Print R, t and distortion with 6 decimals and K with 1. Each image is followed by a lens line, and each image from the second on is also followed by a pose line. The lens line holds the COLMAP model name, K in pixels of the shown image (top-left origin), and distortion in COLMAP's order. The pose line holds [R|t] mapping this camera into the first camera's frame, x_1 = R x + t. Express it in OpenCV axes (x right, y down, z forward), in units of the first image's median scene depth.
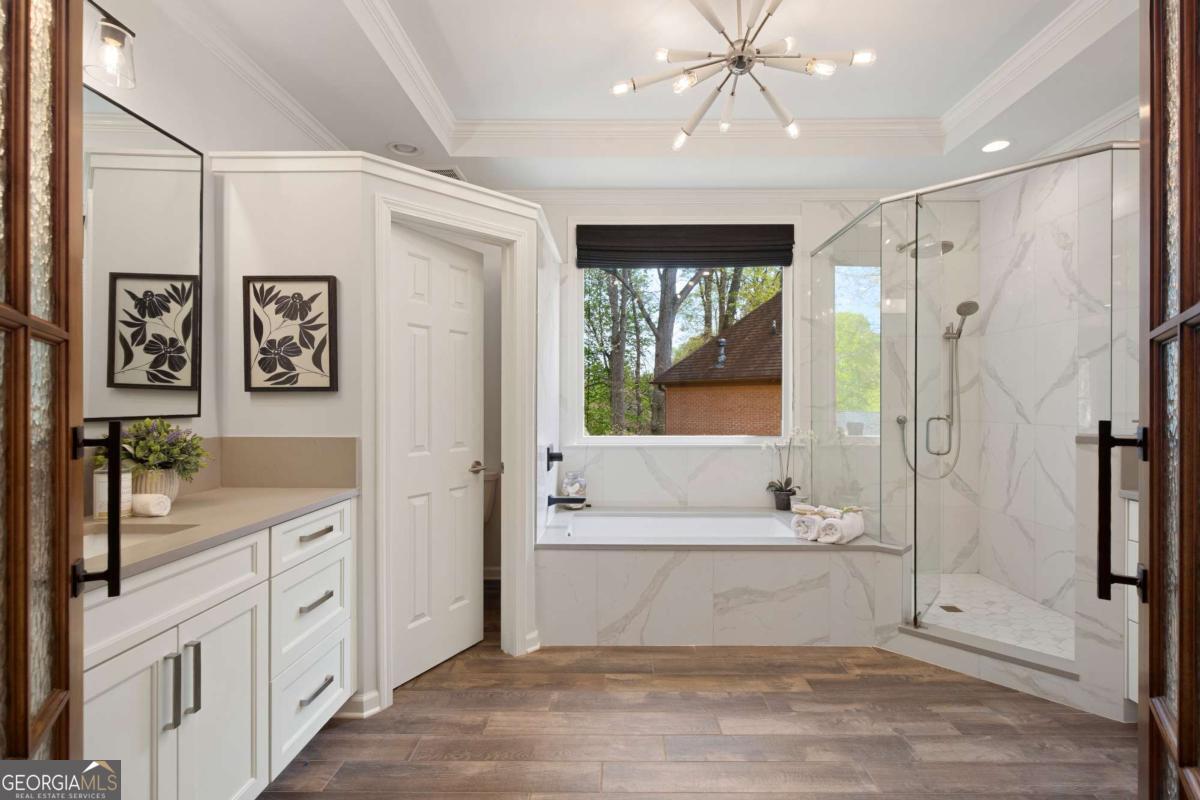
lens RADIAL K [[557.2, 0, 616.8], [0, 557.2, 402.4], [0, 0, 1]] dist [-0.000201, -0.000178]
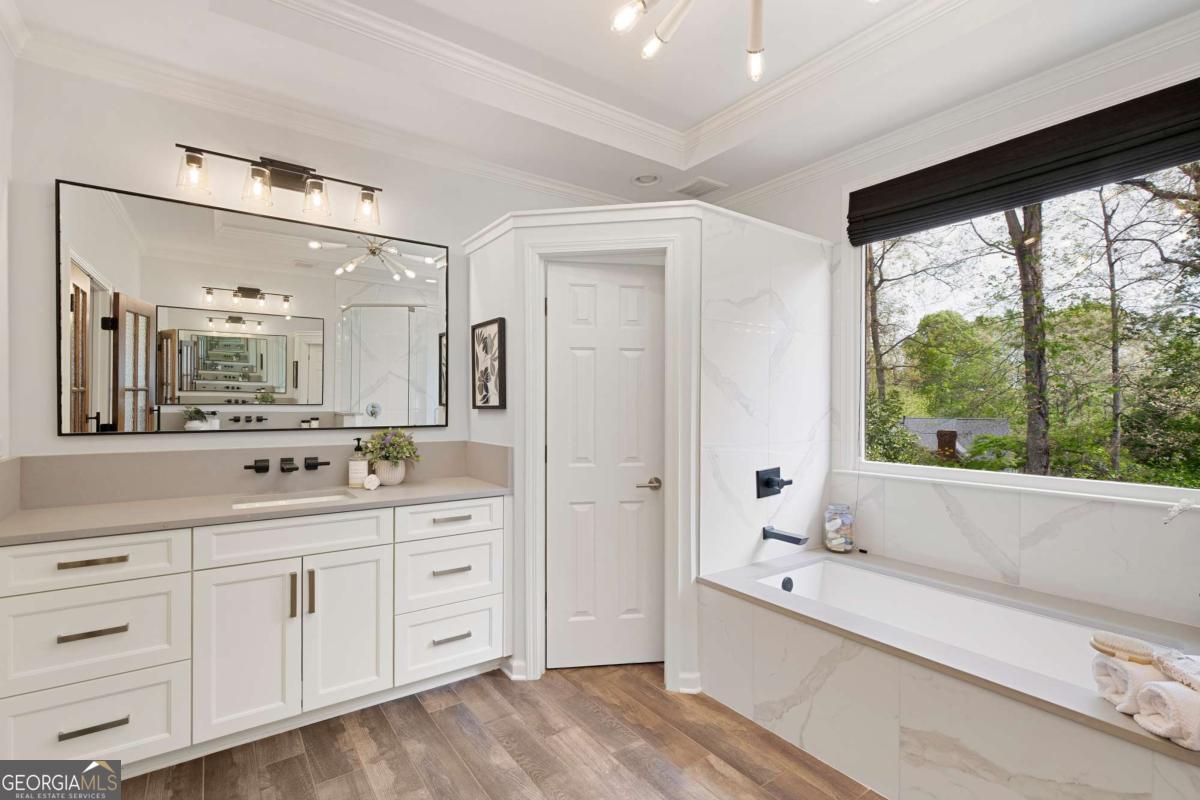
lens RADIAL K [[550.4, 0, 604.2], [0, 550.4, 405.0], [0, 0, 1]] dist [-0.001521, -0.000391]
pose [[0.586012, 0.000579, -0.810302, 0.473232], [-0.002077, 0.999998, -0.000788, -0.021642], [0.810300, 0.002145, 0.586011, 0.345933]]
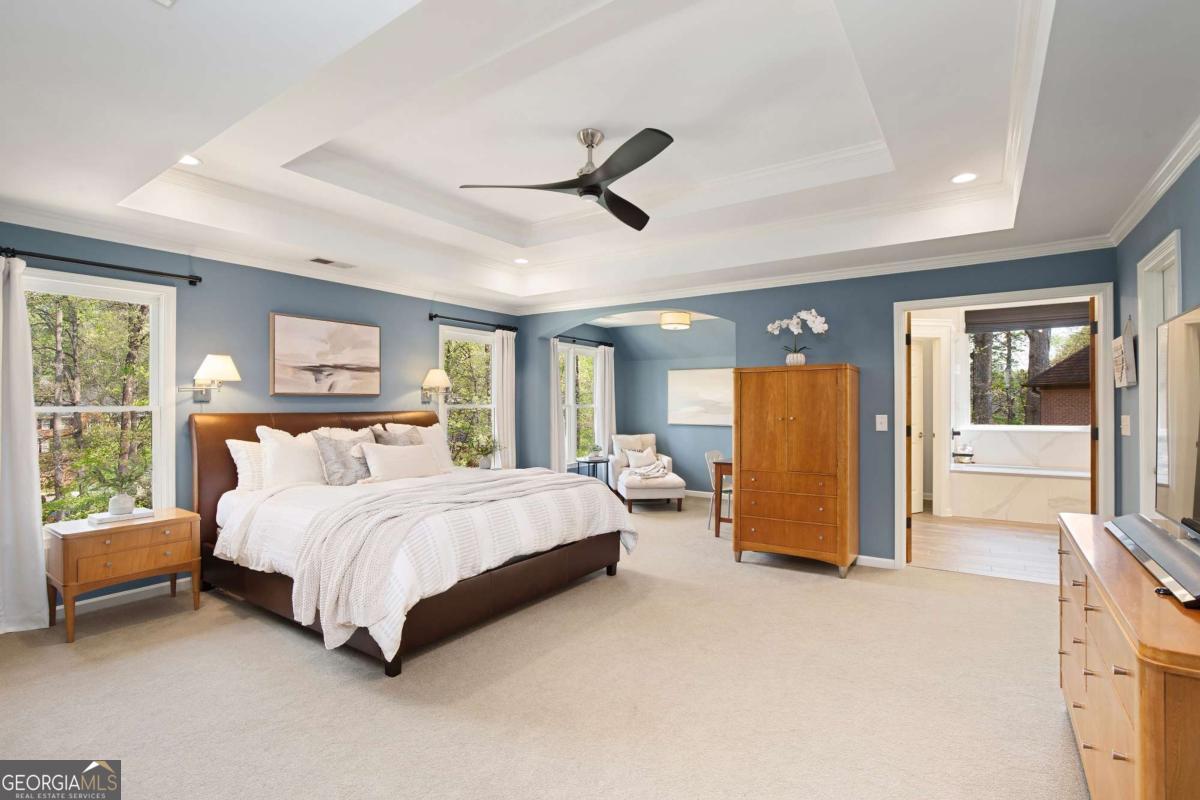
lens RADIAL K [[556.4, 0, 639.4], [0, 556.4, 403.8], [0, 0, 1]] dist [-0.002092, -0.000232]
pose [[0.852841, -0.004647, -0.522150, -0.040864], [0.003887, 0.999989, -0.002551, -0.010206], [0.522156, 0.000146, 0.852850, -1.518237]]
